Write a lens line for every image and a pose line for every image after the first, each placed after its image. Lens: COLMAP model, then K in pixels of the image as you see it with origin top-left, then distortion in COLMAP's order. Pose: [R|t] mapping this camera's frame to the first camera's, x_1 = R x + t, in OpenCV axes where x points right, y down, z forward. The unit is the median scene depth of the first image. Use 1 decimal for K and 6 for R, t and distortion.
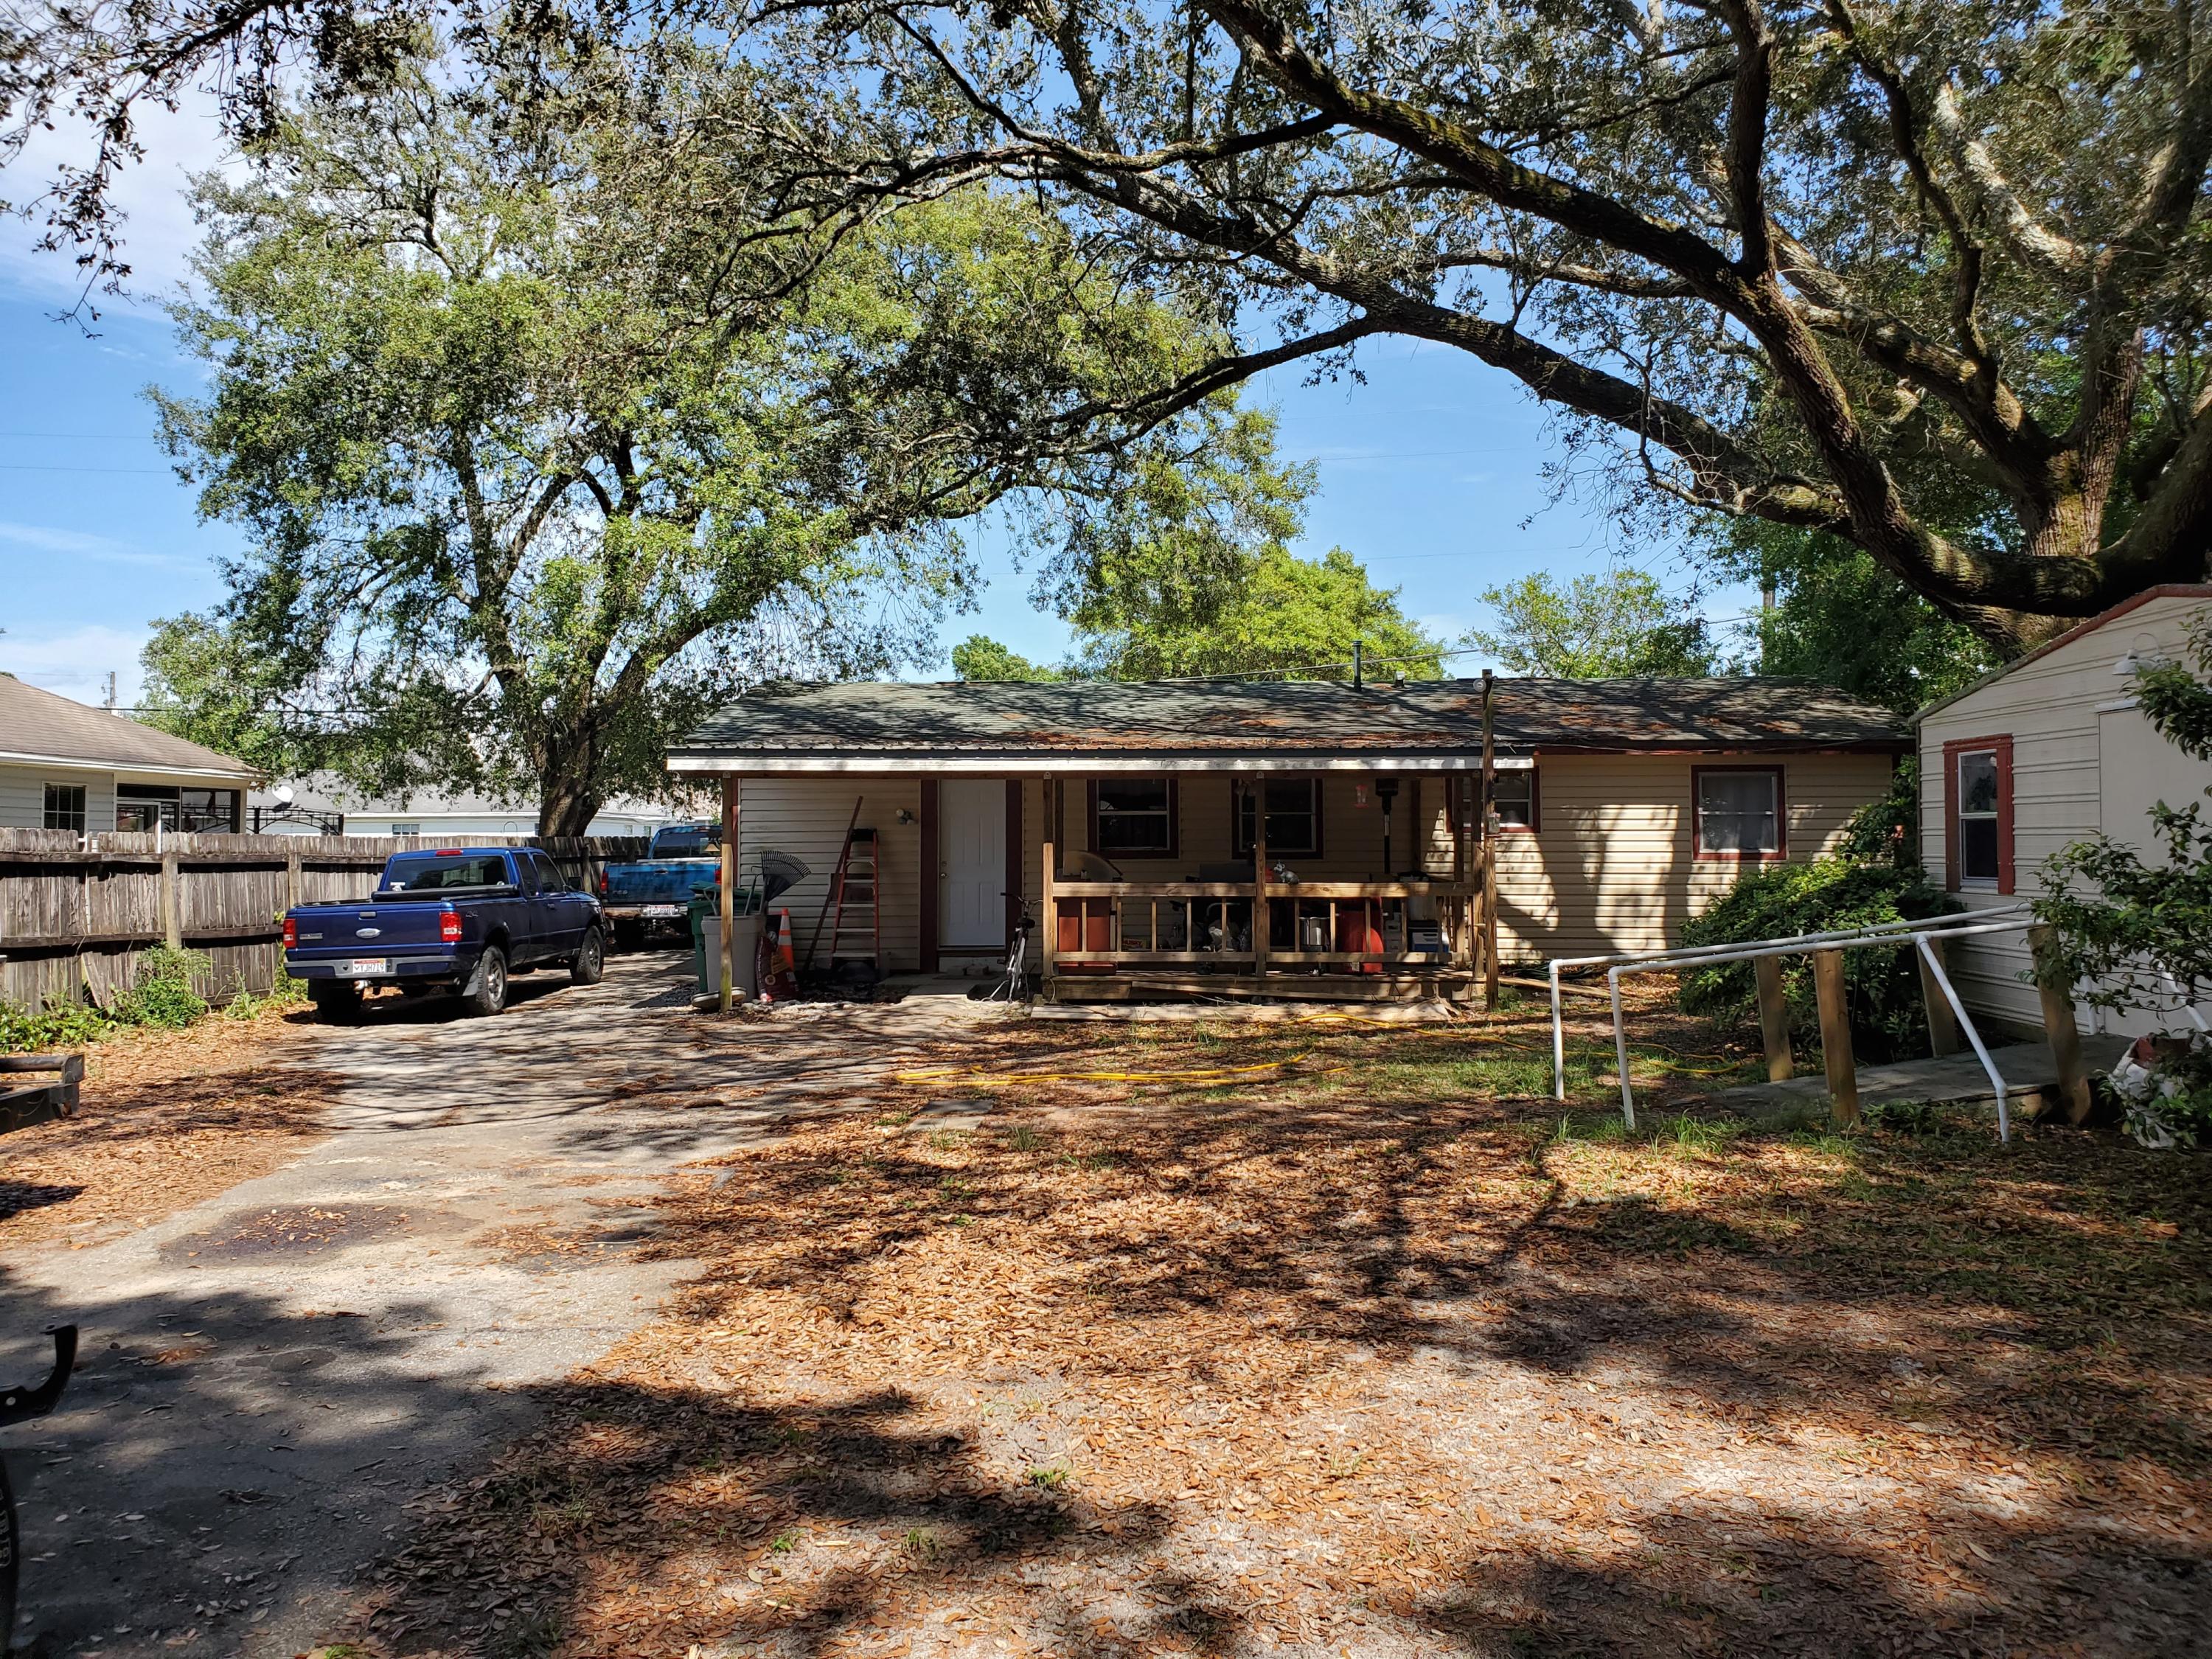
lens RADIAL K [[1780.4, 0, 1102.9], [0, 1780.4, 823.7], [0, 0, 1]] dist [0.013792, -0.006498]
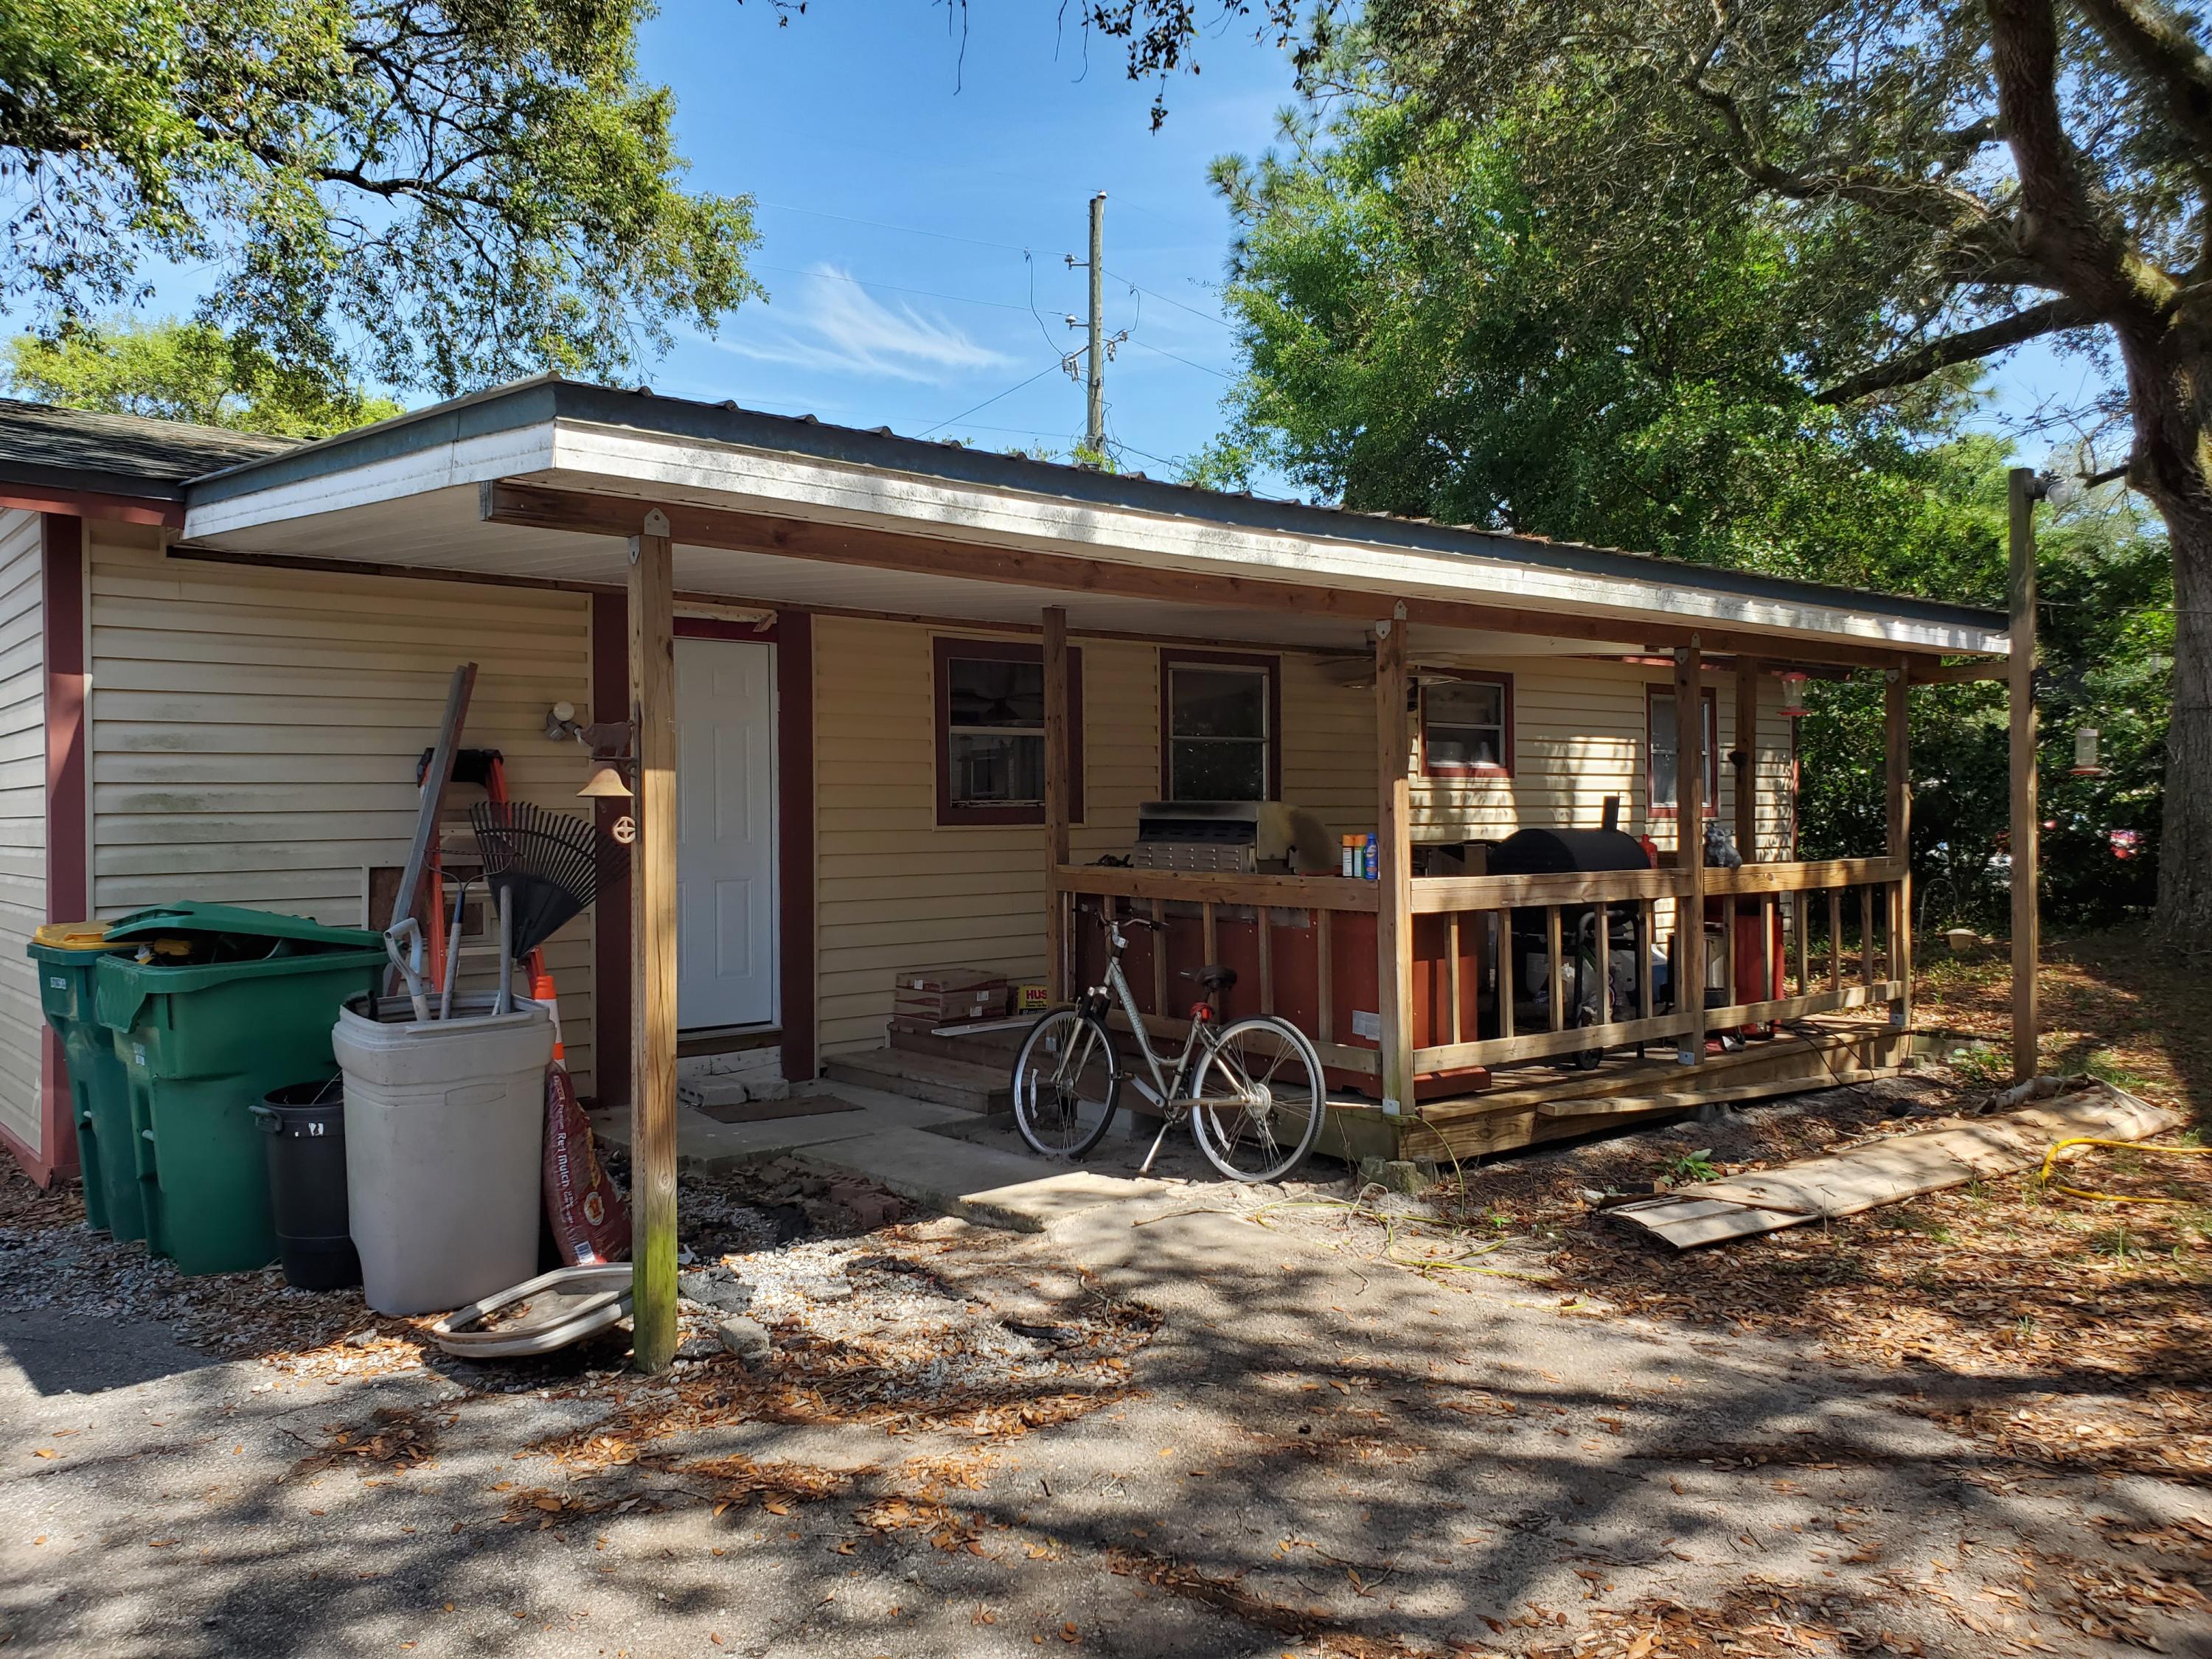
lens RADIAL K [[1780.4, 0, 1102.9], [0, 1780.4, 823.7], [0, 0, 1]] dist [0.013792, -0.006498]
pose [[0.756032, -0.008919, 0.654474, -0.342817], [-0.000905, 0.999892, 0.014671, 0.014808], [-0.654534, -0.011684, 0.755942, 0.741834]]
